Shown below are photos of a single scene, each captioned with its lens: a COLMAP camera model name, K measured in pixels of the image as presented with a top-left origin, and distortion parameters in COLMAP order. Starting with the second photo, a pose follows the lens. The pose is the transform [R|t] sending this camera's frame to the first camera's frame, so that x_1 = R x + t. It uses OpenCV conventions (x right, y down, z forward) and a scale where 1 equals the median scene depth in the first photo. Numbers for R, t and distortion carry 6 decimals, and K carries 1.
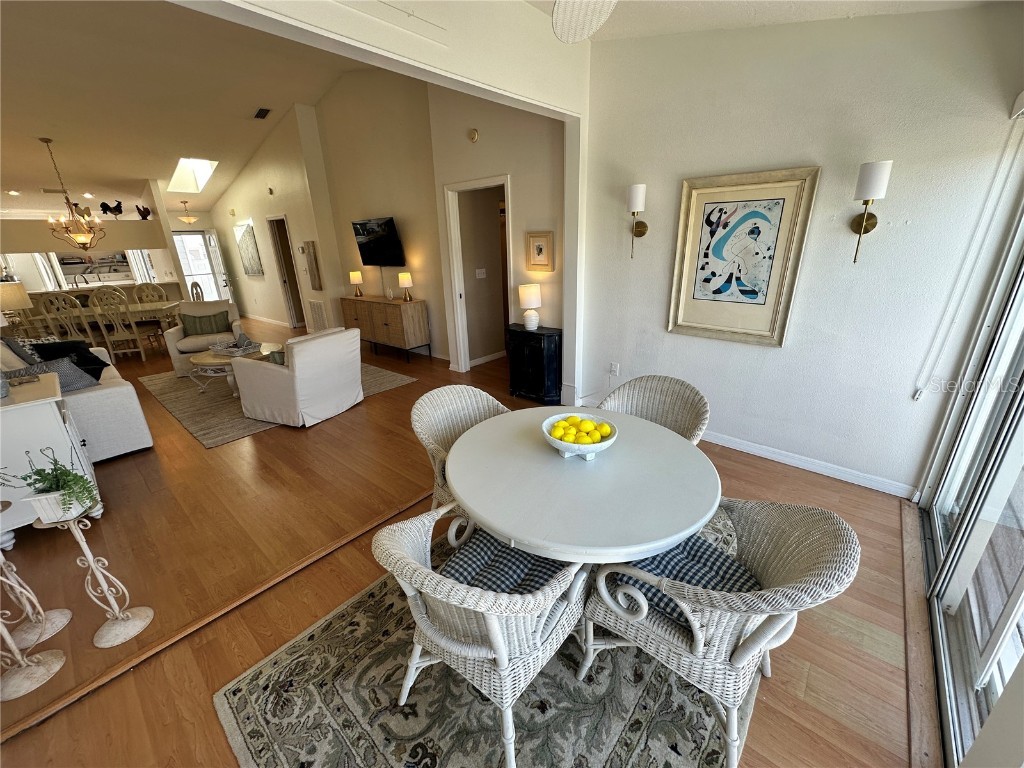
lens RADIAL K [[407.6, 0, 511.8], [0, 407.6, 382.8], [0, 0, 1]] dist [-0.006080, 0.001349]
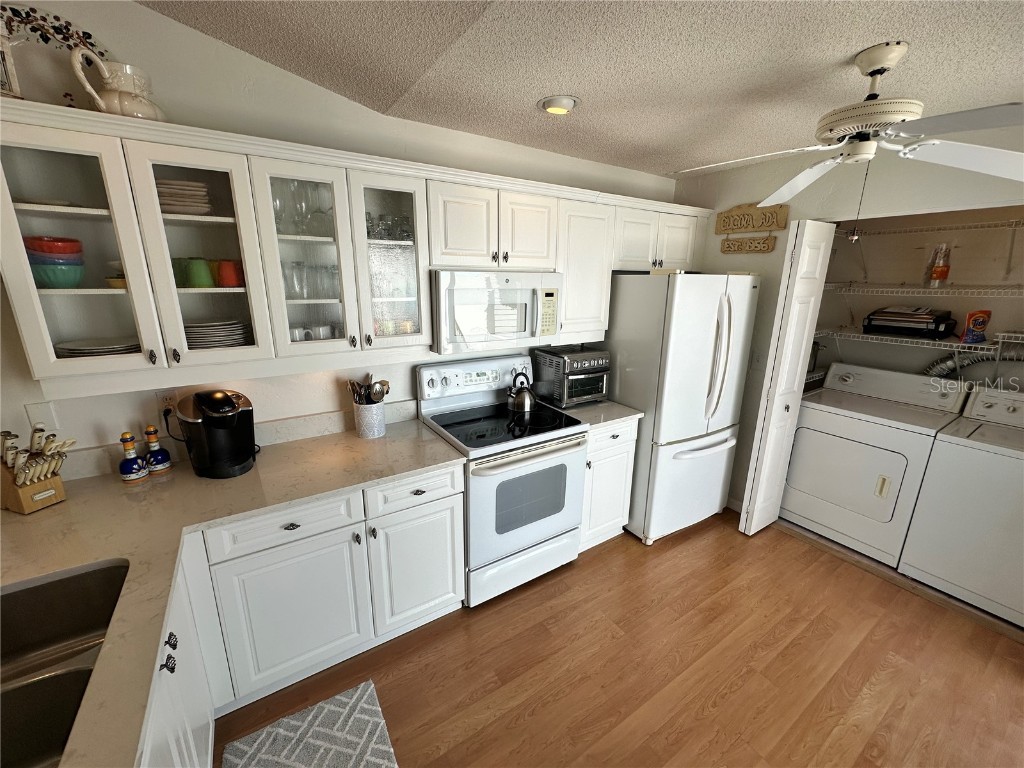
lens RADIAL K [[407.6, 0, 510.8], [0, 407.6, 388.1], [0, 0, 1]] dist [-0.006080, 0.001349]
pose [[-0.277889, 0.266798, -0.922820, -1.154952], [-0.318587, 0.880690, 0.350554, -0.418342], [0.906245, 0.391414, -0.159735, 1.259087]]
